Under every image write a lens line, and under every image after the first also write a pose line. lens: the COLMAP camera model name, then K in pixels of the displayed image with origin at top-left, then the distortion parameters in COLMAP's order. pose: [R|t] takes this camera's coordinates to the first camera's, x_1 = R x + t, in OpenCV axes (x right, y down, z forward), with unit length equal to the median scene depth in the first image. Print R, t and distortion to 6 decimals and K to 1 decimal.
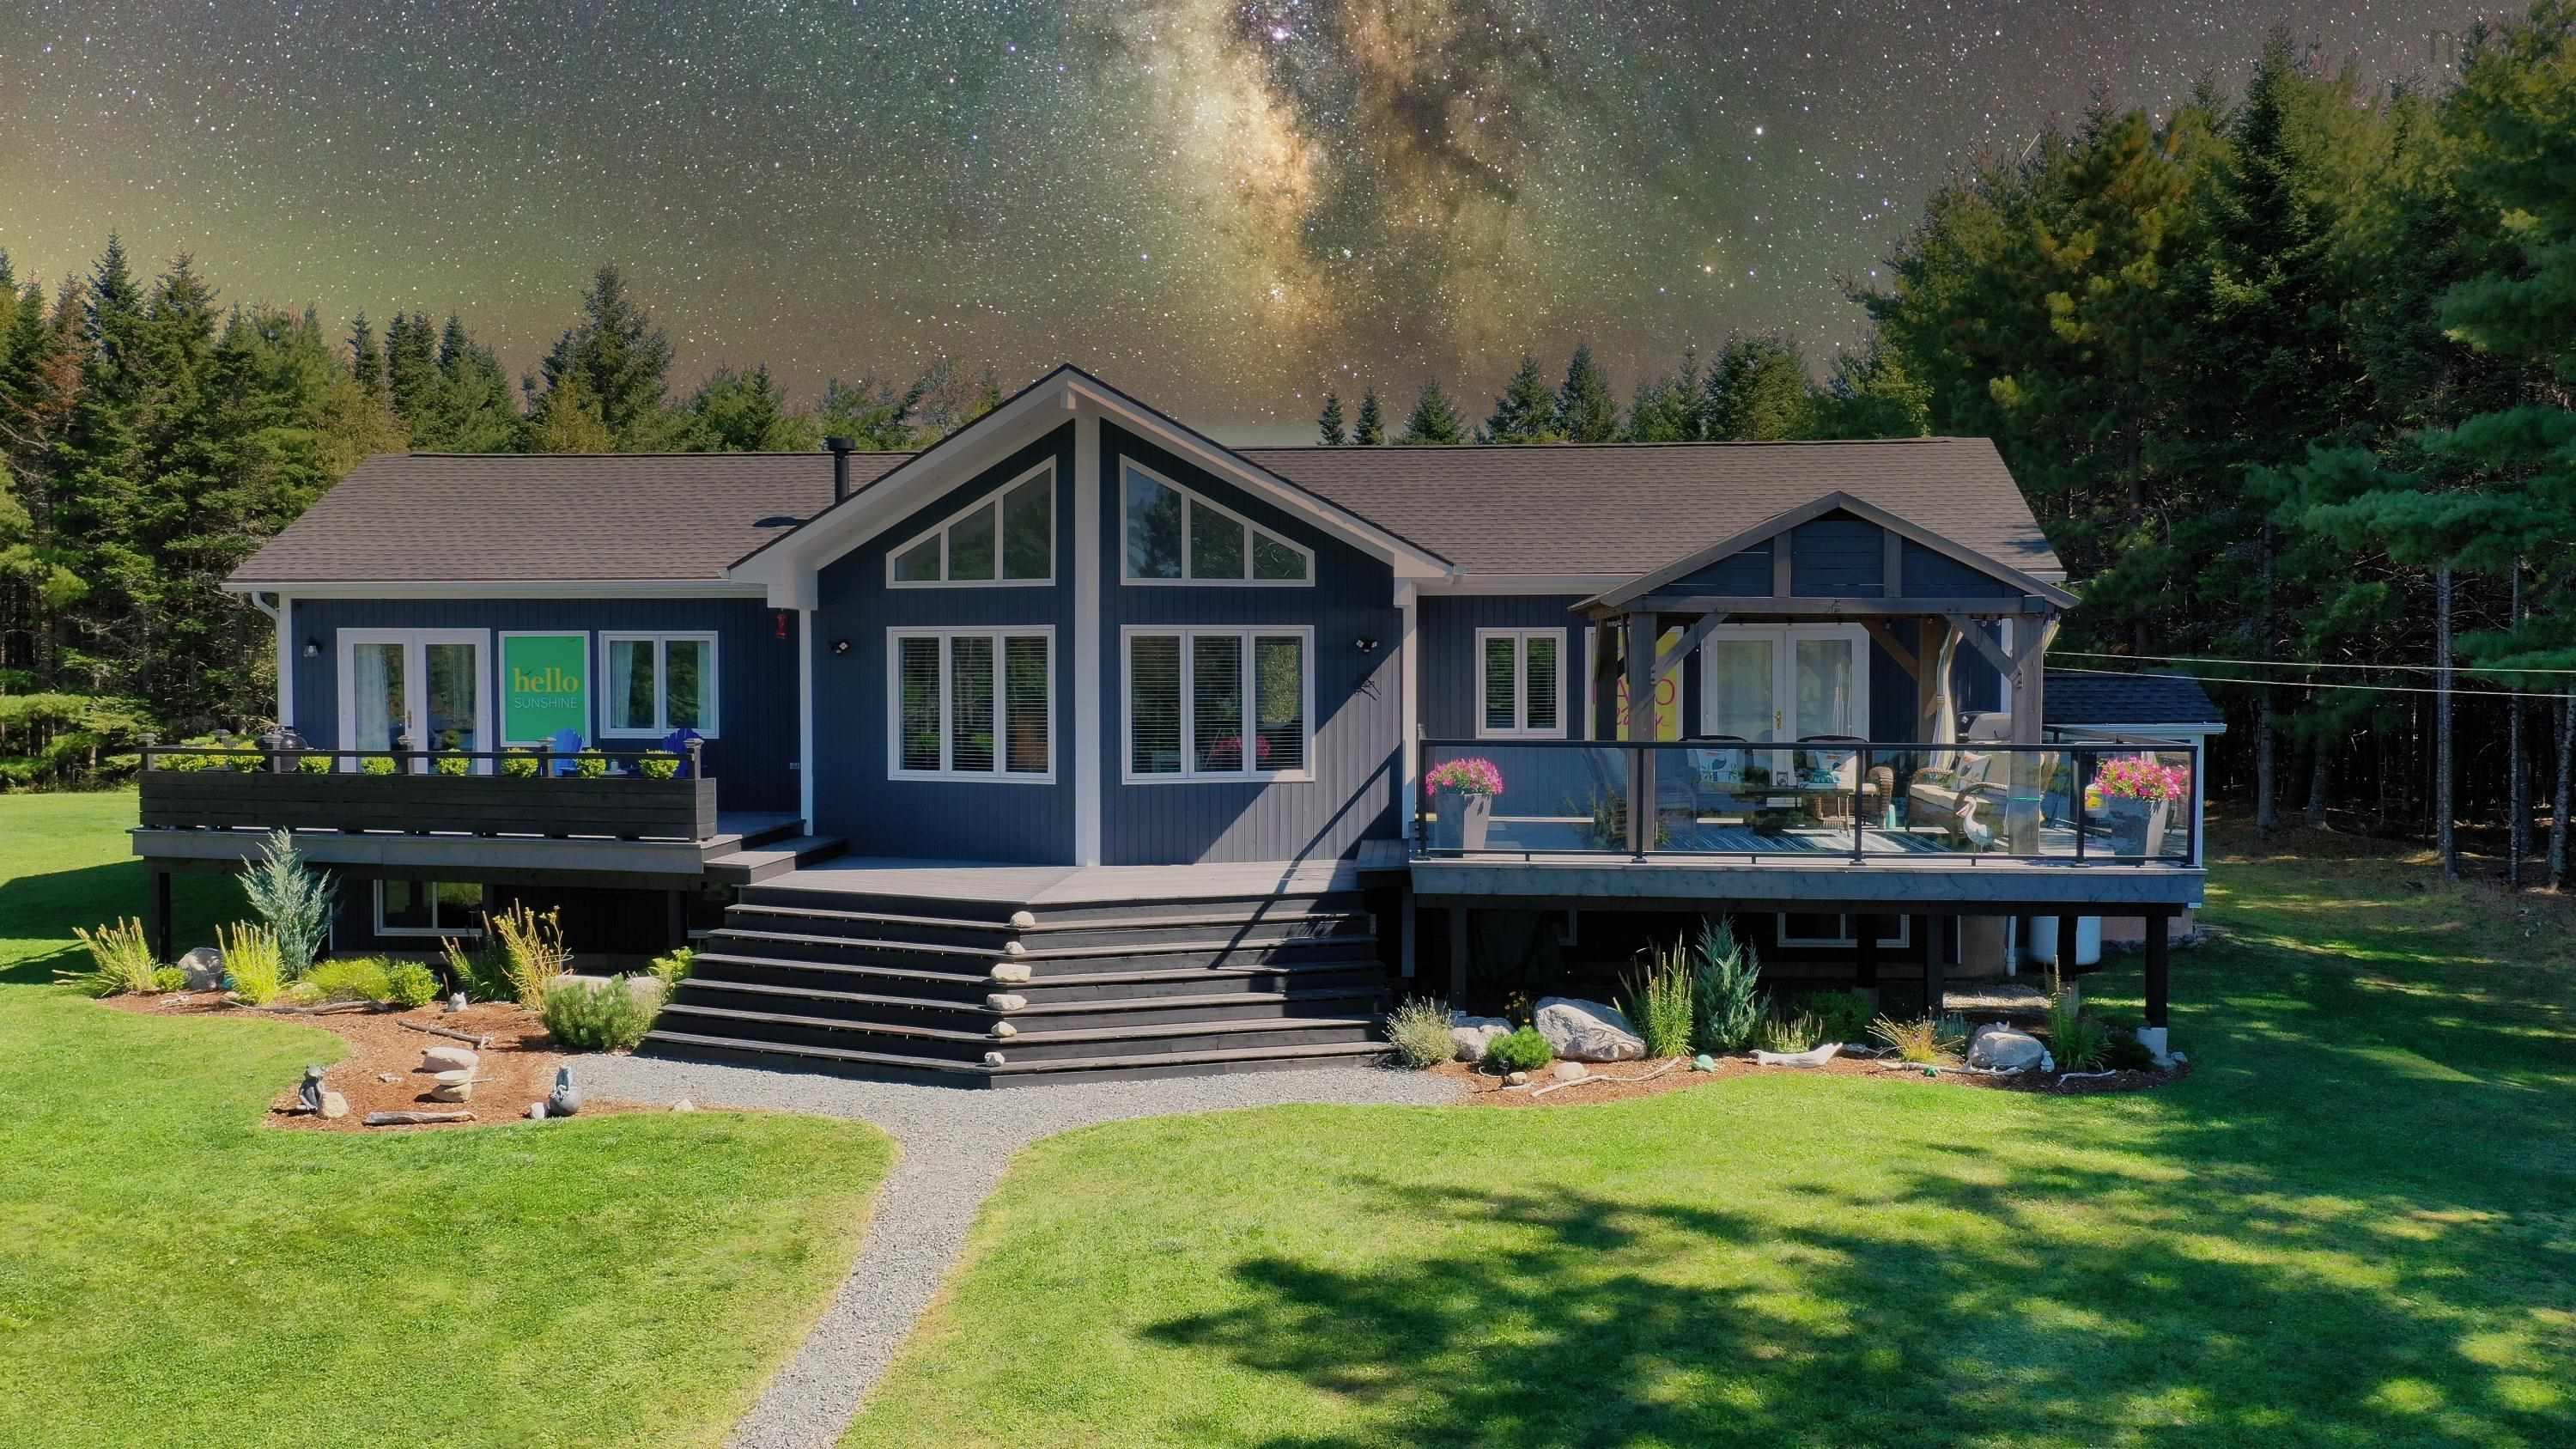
lens RADIAL K [[2009.1, 0, 1288.0], [0, 2009.1, 724.5], [0, 0, 1]] dist [0.043124, -0.085797]
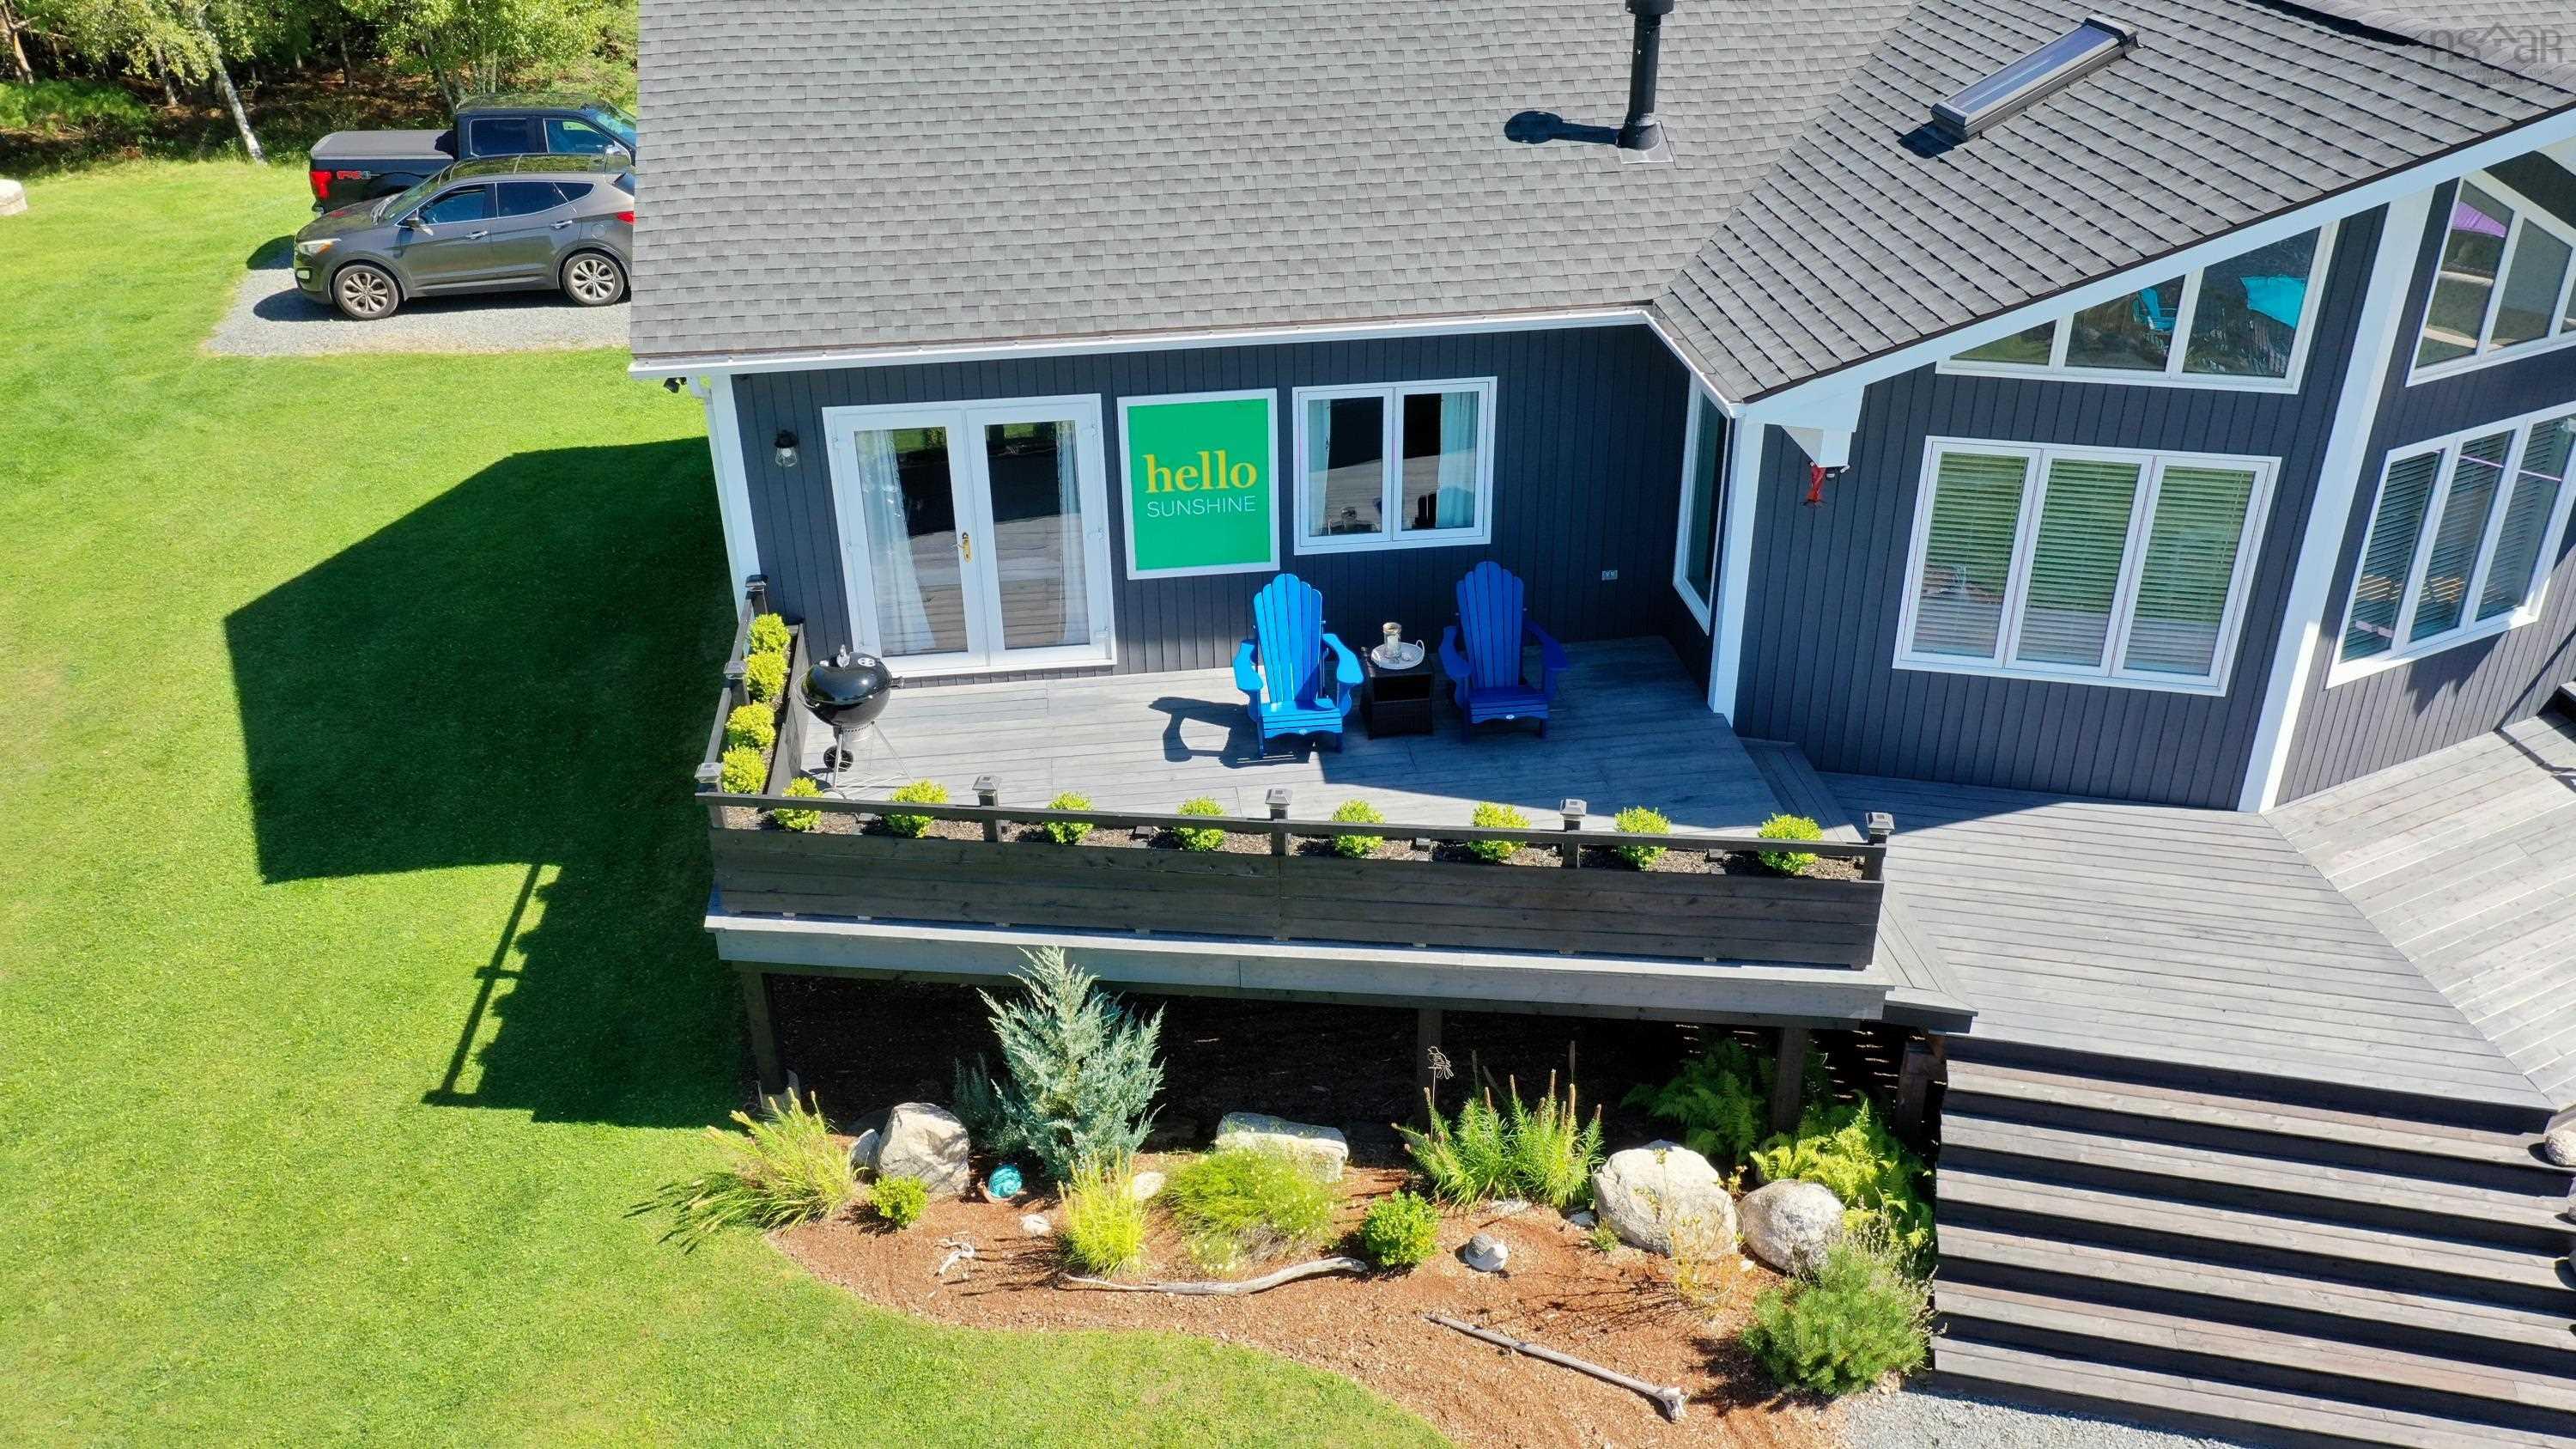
lens RADIAL K [[2047.6, 0, 1288.0], [0, 2047.6, 724.5], [0, 0, 1]] dist [0.000538, 0.011771]
pose [[0.981620, -0.103630, 0.160257, -0.478370], [0.018906, 0.888400, 0.458680, -0.246884], [-0.189906, -0.447220, 0.874031, 0.470080]]
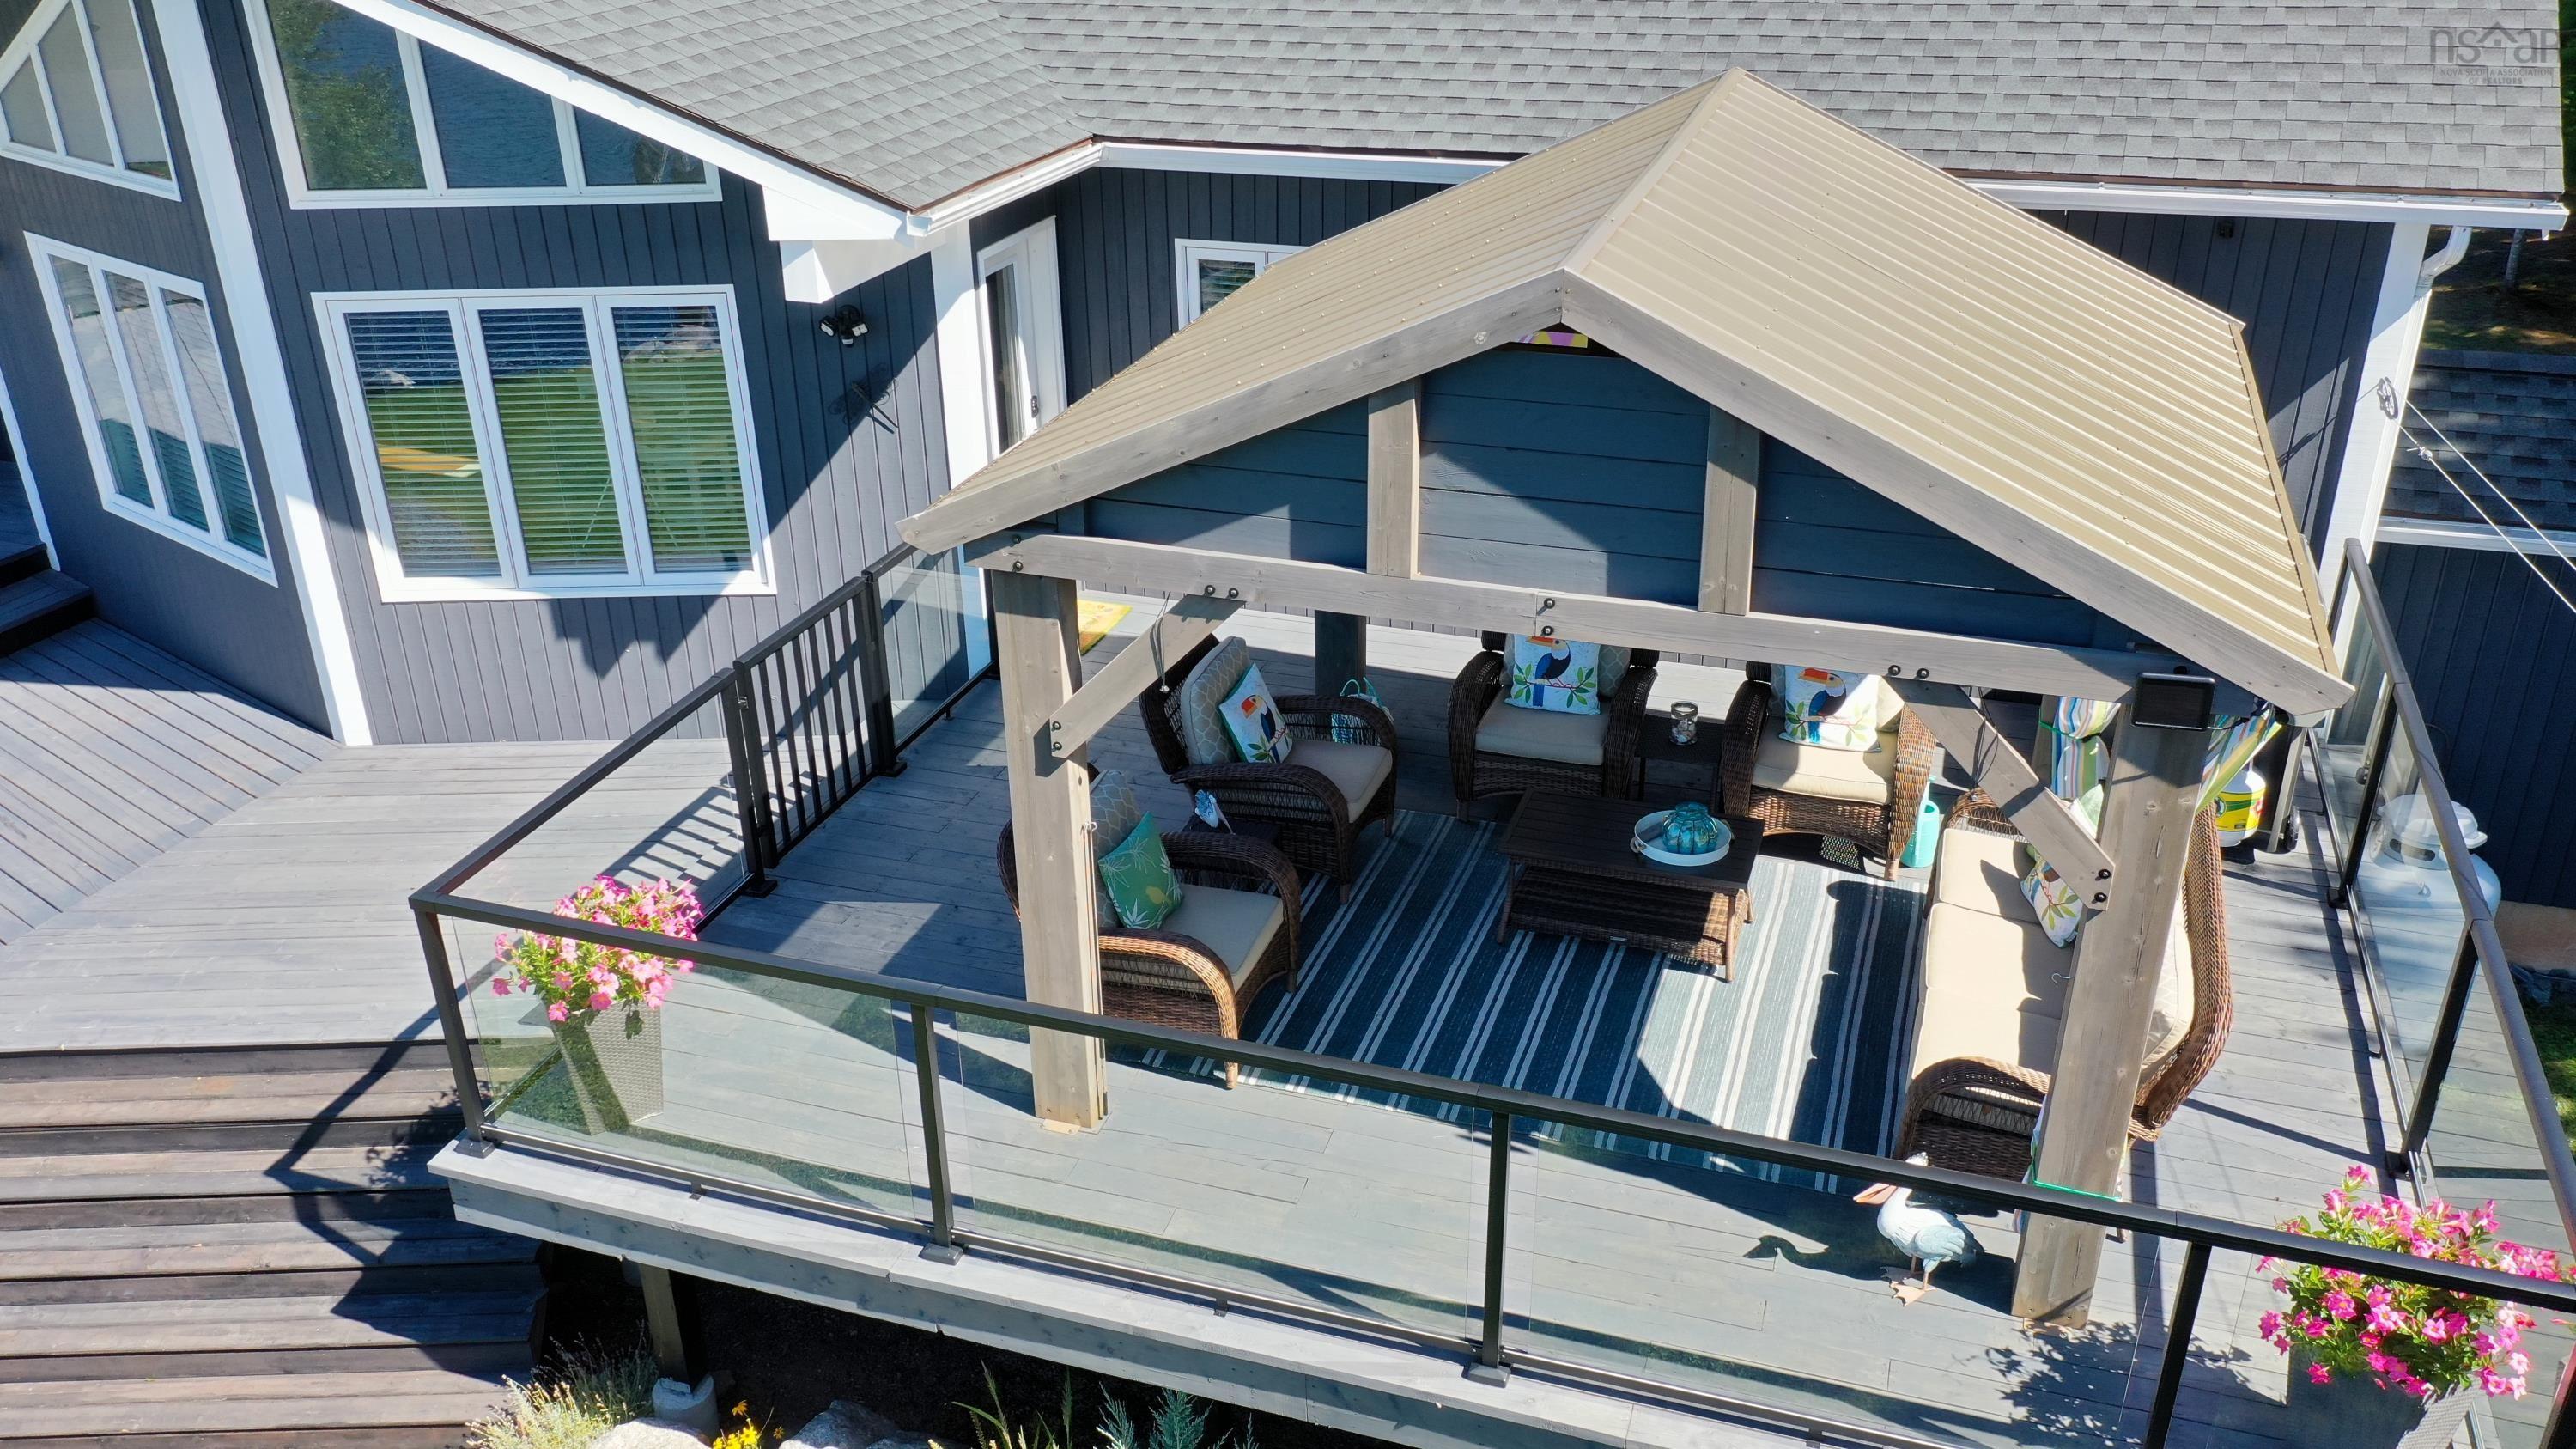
lens RADIAL K [[2047.6, 0, 1288.0], [0, 2047.6, 724.5], [0, 0, 1]] dist [0.000538, 0.011771]
pose [[0.967716, 0.095708, -0.233163, 0.250547], [0.009350, 0.910828, 0.412679, -0.146824], [0.251868, -0.401537, 0.880529, 0.556164]]
